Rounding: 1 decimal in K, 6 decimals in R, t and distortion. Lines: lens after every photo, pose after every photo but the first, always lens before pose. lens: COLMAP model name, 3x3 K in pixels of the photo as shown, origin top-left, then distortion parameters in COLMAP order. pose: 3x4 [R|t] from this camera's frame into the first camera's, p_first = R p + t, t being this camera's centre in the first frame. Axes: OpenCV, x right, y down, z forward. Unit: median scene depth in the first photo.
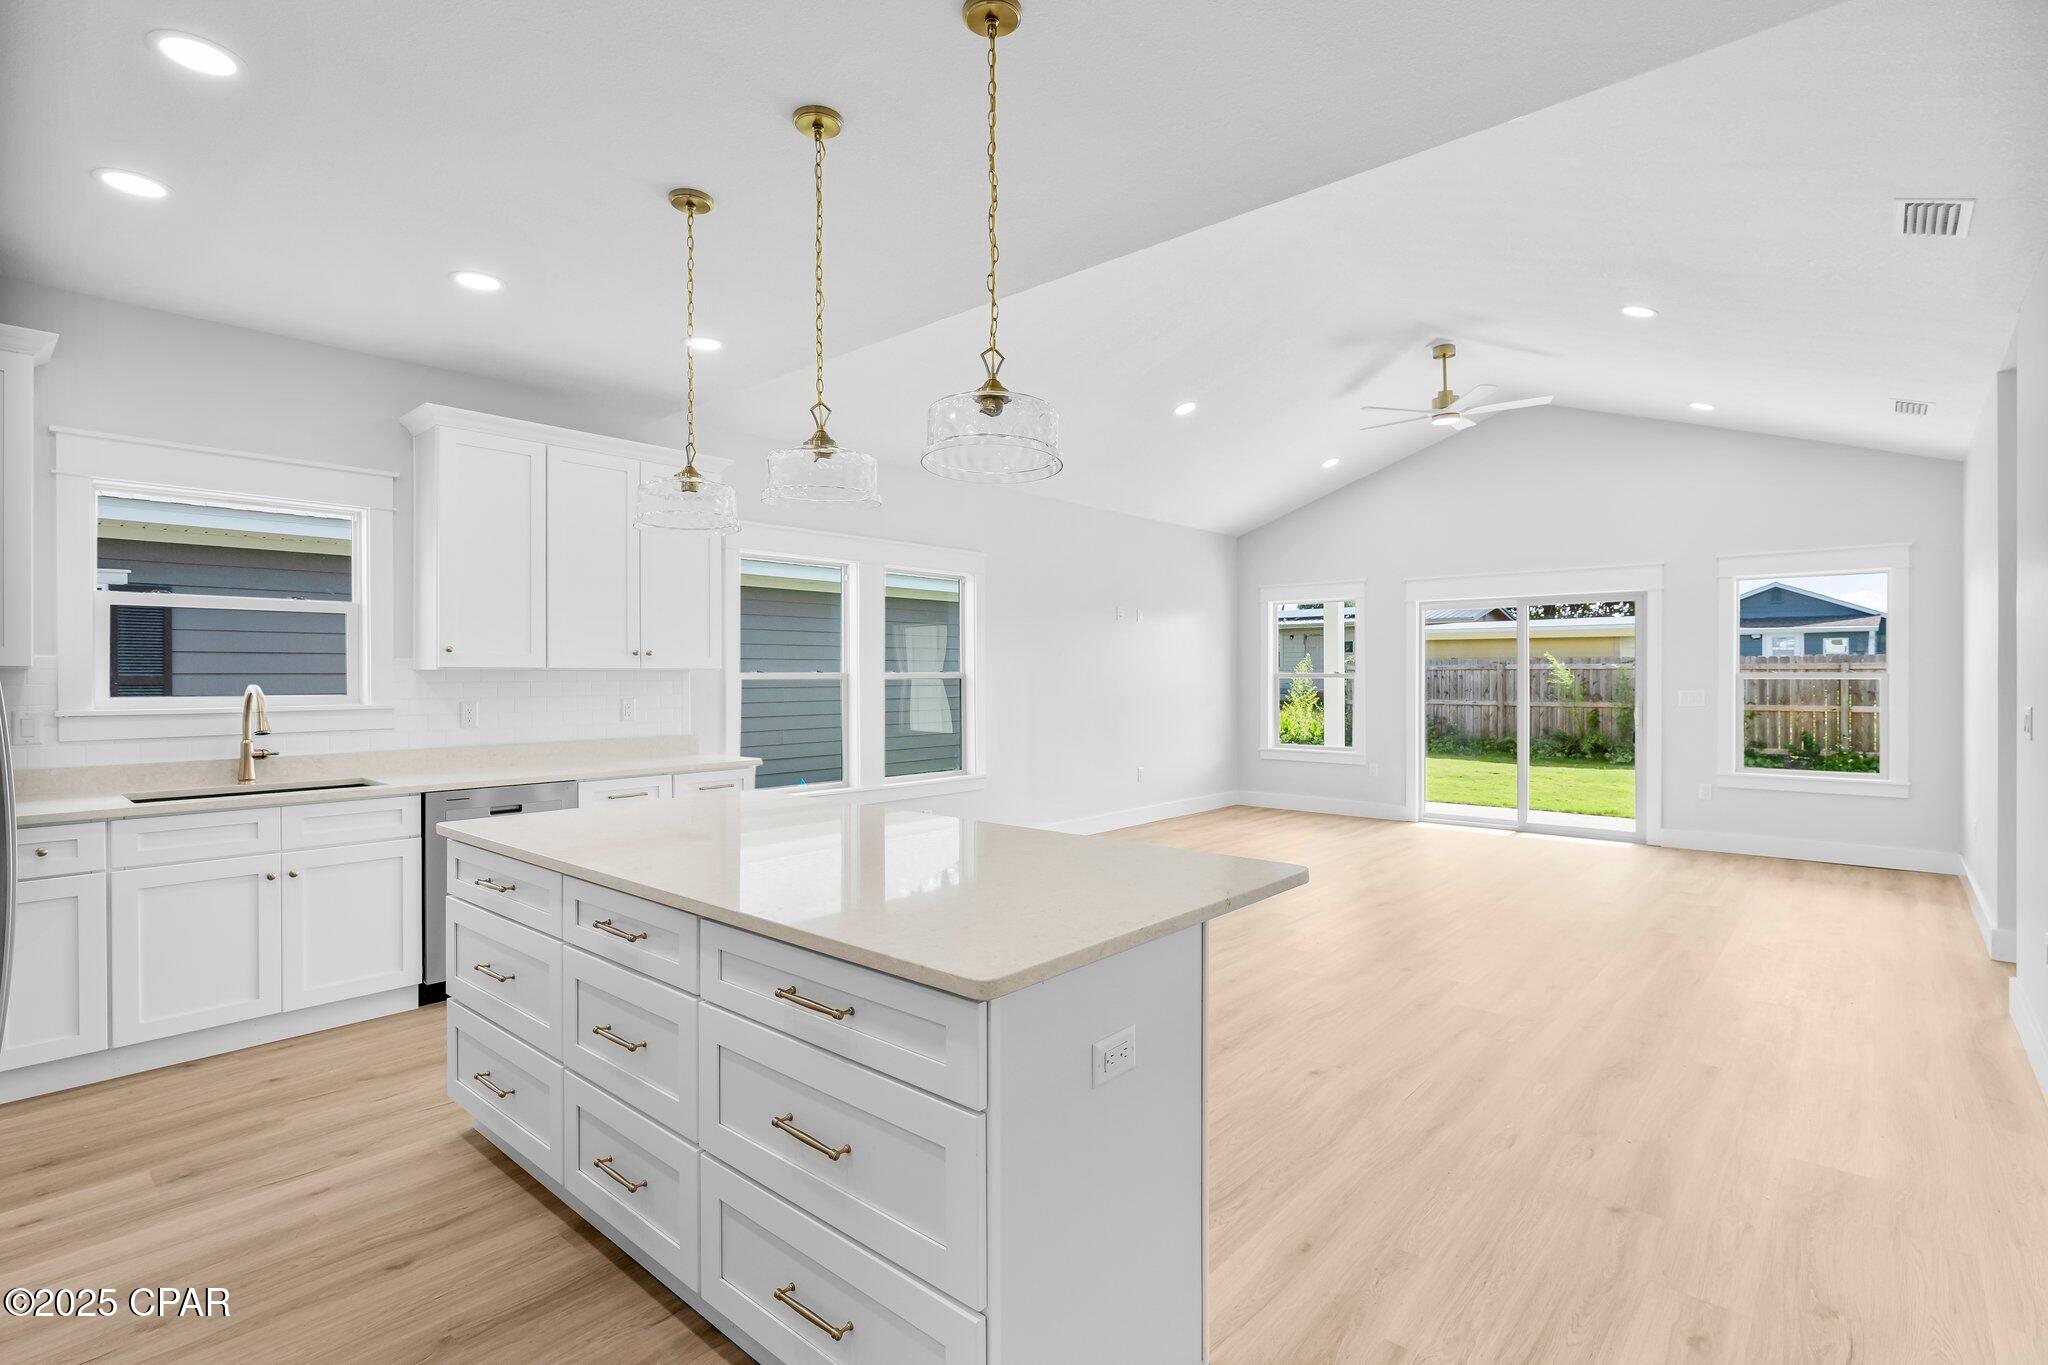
lens RADIAL K [[983.0, 0, 1037.6], [0, 983.0, 666.2], [0, 0, 1]] dist [0.011265, 0.000675]
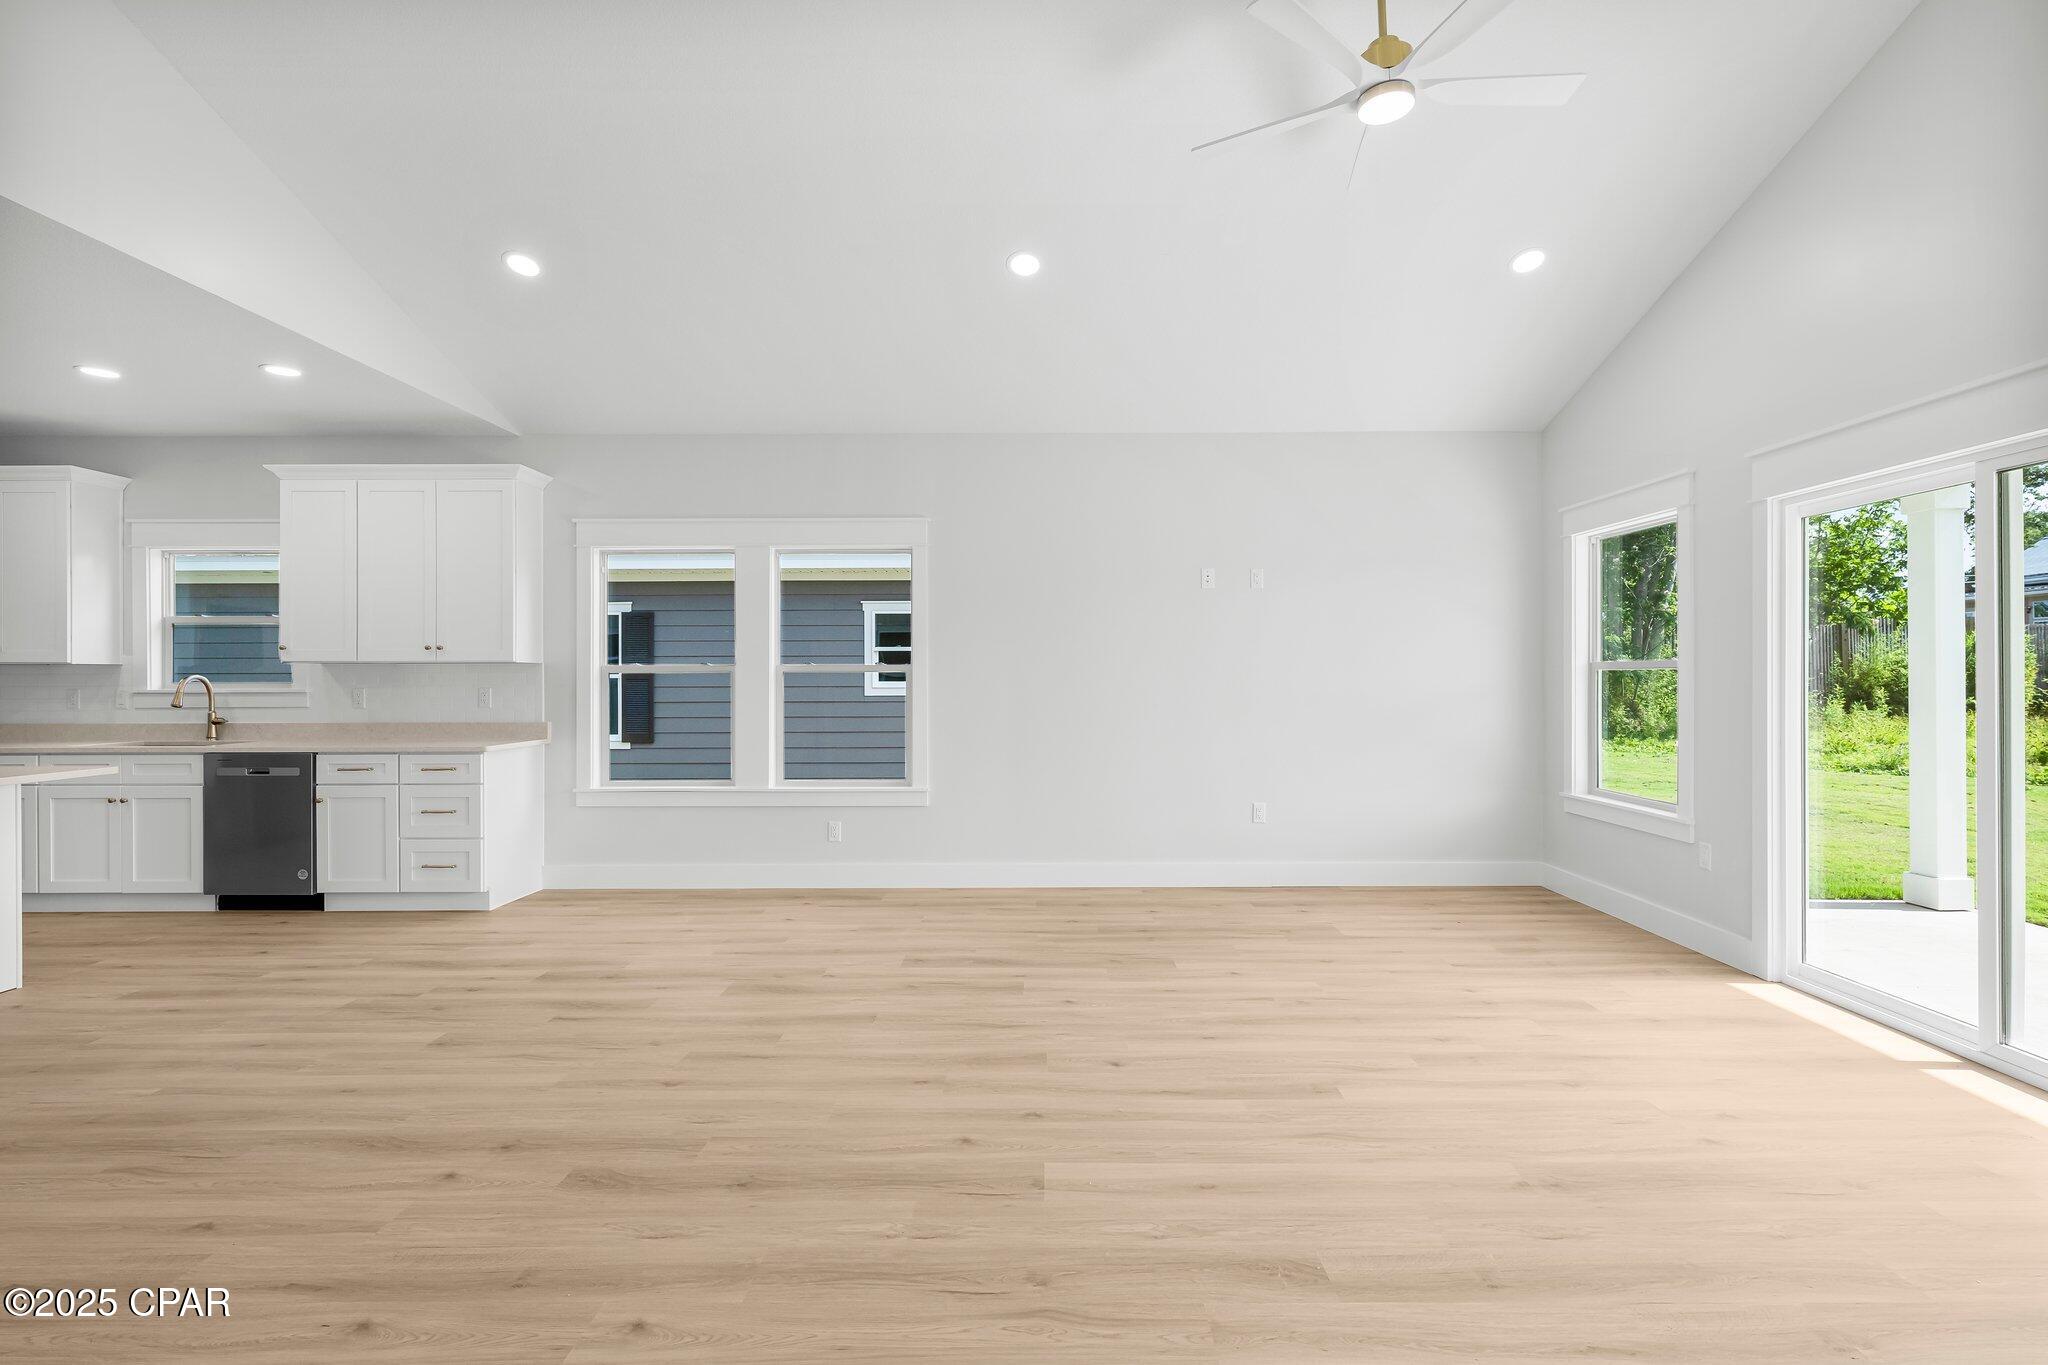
lens RADIAL K [[949.4, 0, 1030.6], [0, 949.4, 682.7], [0, 0, 1]] dist [-0.002968, 0.001736]
pose [[0.653040, 0.005029, -0.757307, 0.549592], [0.007842, 0.999879, 0.013402, 0.010778], [0.757283, -0.014690, 0.652922, 0.501186]]
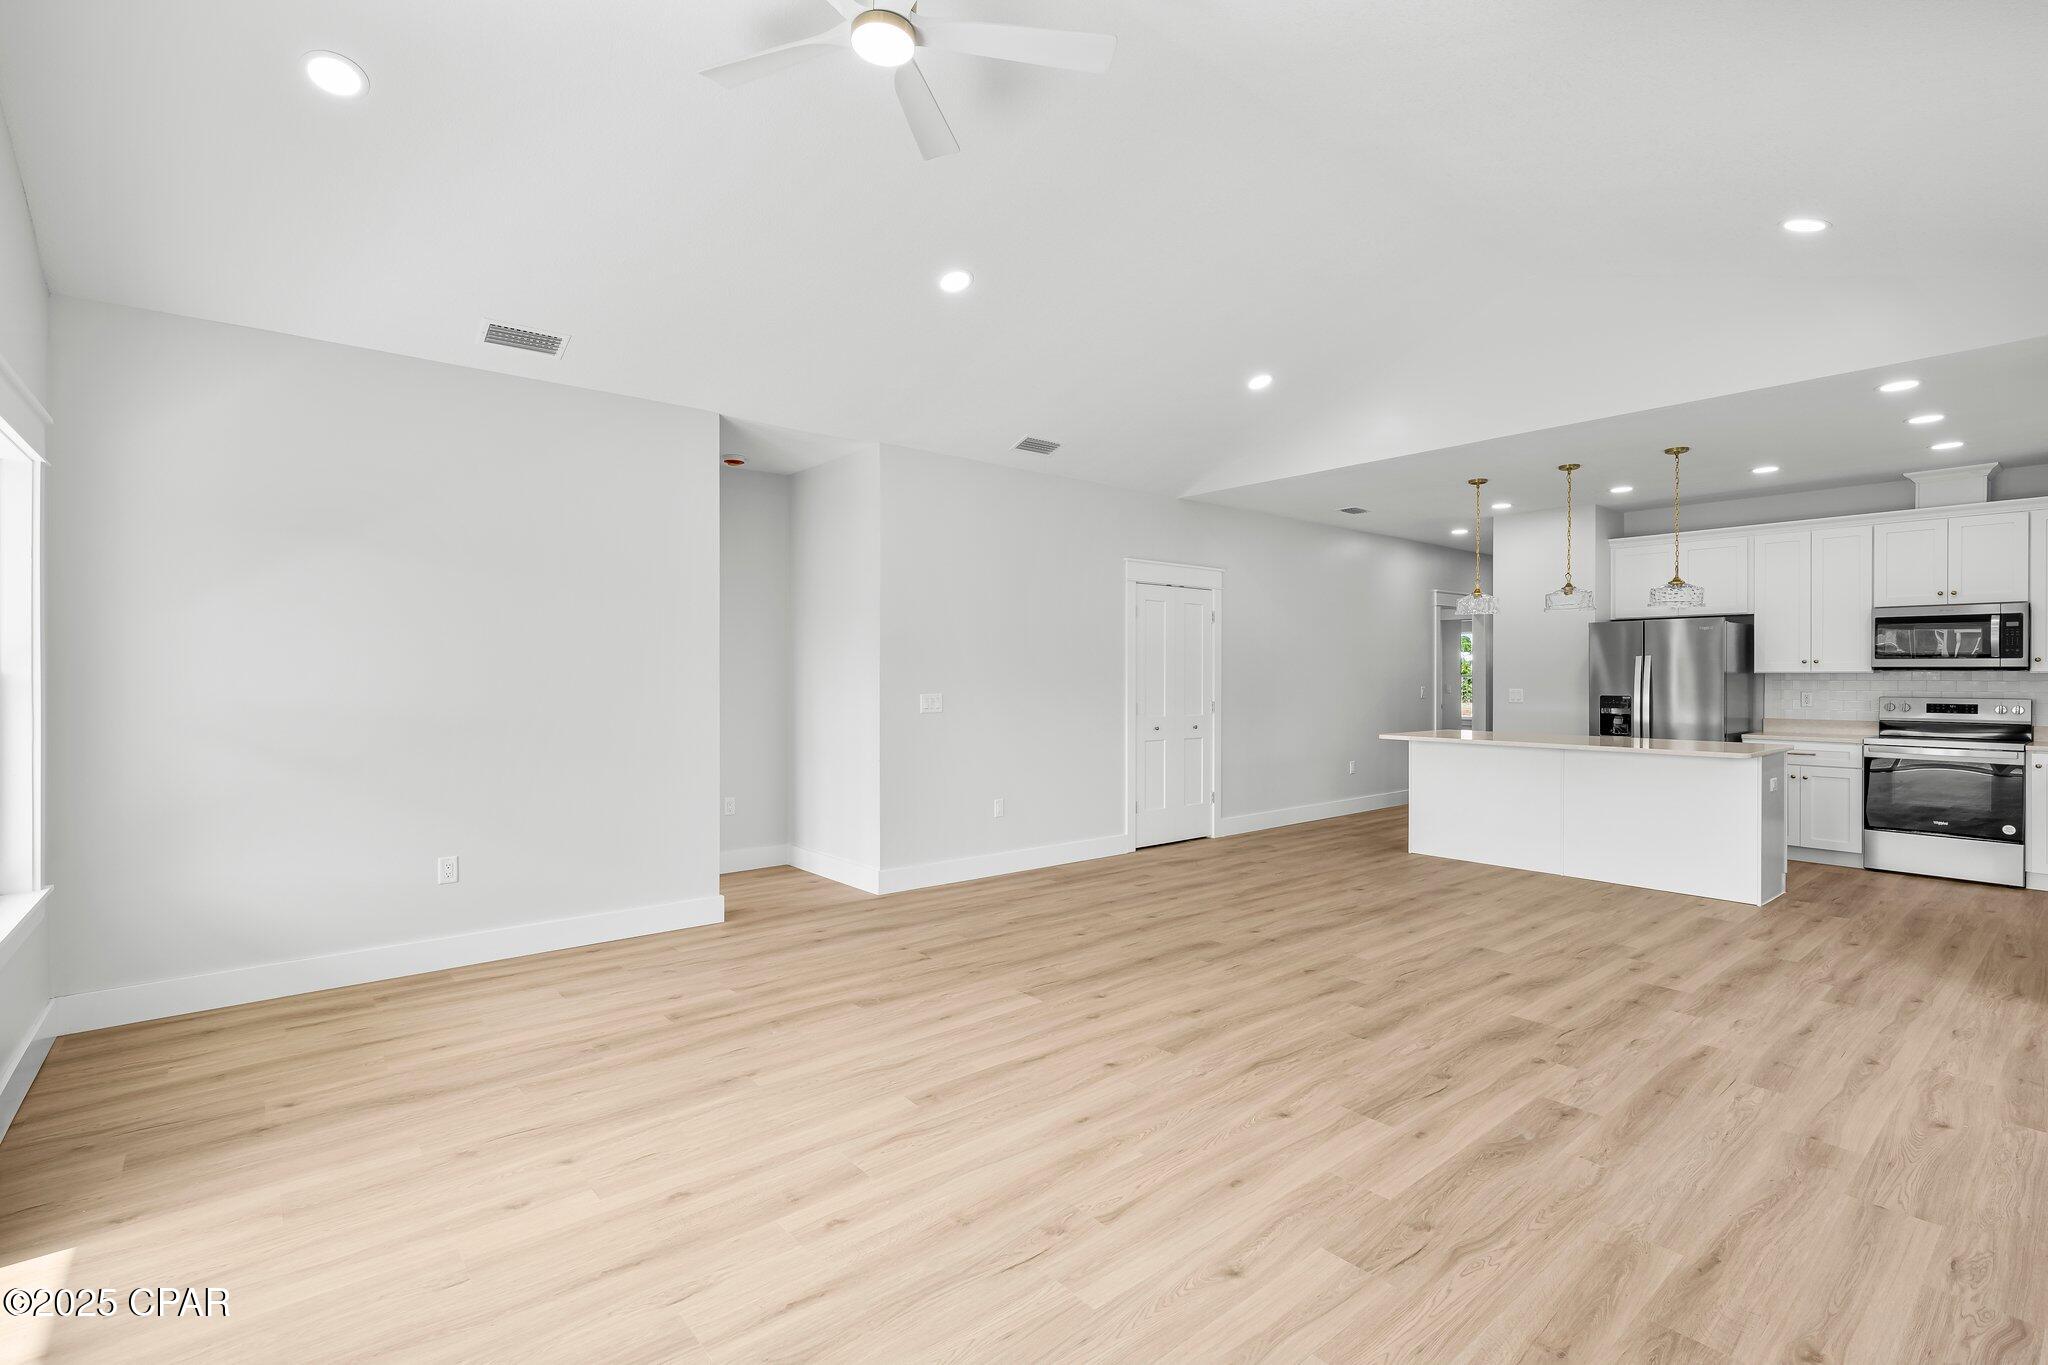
lens RADIAL K [[949.4, 0, 1044.8], [0, 949.4, 656.1], [0, 0, 1]] dist [-0.002968, 0.001736]
pose [[-0.990775, 0.002506, 0.135496, 0.253110], [-0.001486, 0.999568, -0.029354, 0.010367], [-0.135511, -0.029284, -0.990343, 1.184630]]
